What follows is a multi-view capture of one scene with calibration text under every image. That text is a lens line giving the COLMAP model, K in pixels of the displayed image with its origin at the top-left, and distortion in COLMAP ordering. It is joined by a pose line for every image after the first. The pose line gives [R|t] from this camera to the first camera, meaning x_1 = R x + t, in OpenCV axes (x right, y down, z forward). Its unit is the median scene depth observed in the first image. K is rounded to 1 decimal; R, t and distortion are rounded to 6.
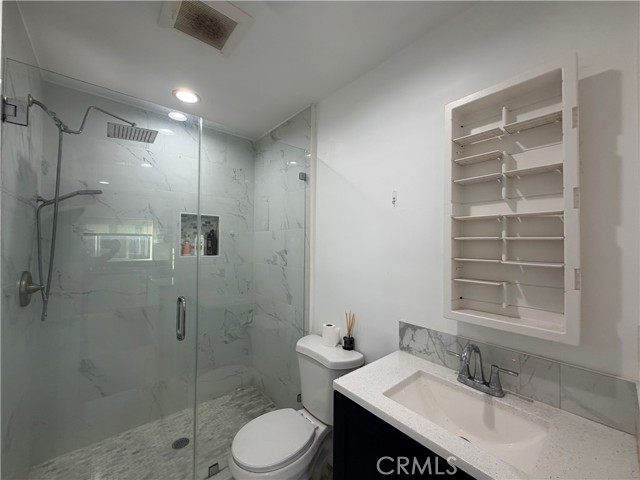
lens RADIAL K [[257.1, 0, 318.8], [0, 257.1, 240.2], [0, 0, 1]] dist [0.001095, 0.000047]
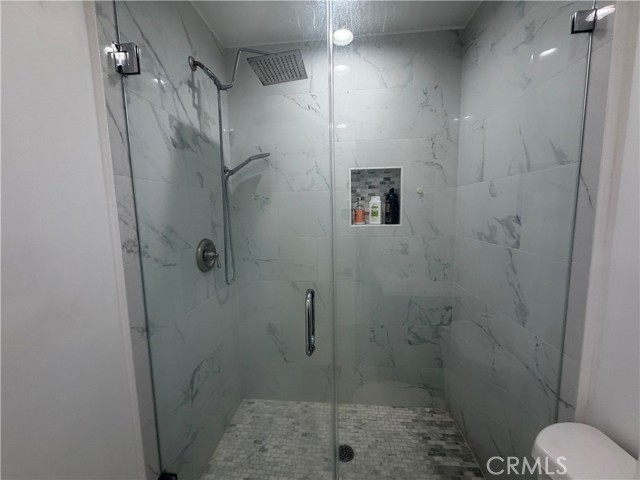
lens RADIAL K [[257.1, 0, 318.8], [0, 257.1, 240.2], [0, 0, 1]] dist [0.001095, 0.000047]
pose [[0.697944, 0.059230, -0.713699, -0.051080], [0.037762, 0.992144, 0.119266, 0.013497], [0.715156, -0.110192, 0.690224, 0.482166]]
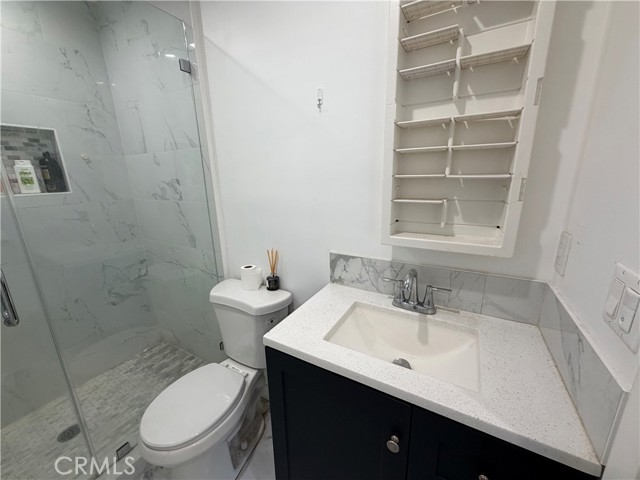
lens RADIAL K [[257.1, 0, 318.8], [0, 257.1, 240.2], [0, 0, 1]] dist [0.001095, 0.000047]
pose [[0.940314, -0.116352, 0.319800, -0.001455], [0.028592, 0.963424, 0.266451, 0.028339], [-0.339106, -0.241404, 0.909248, 0.172455]]
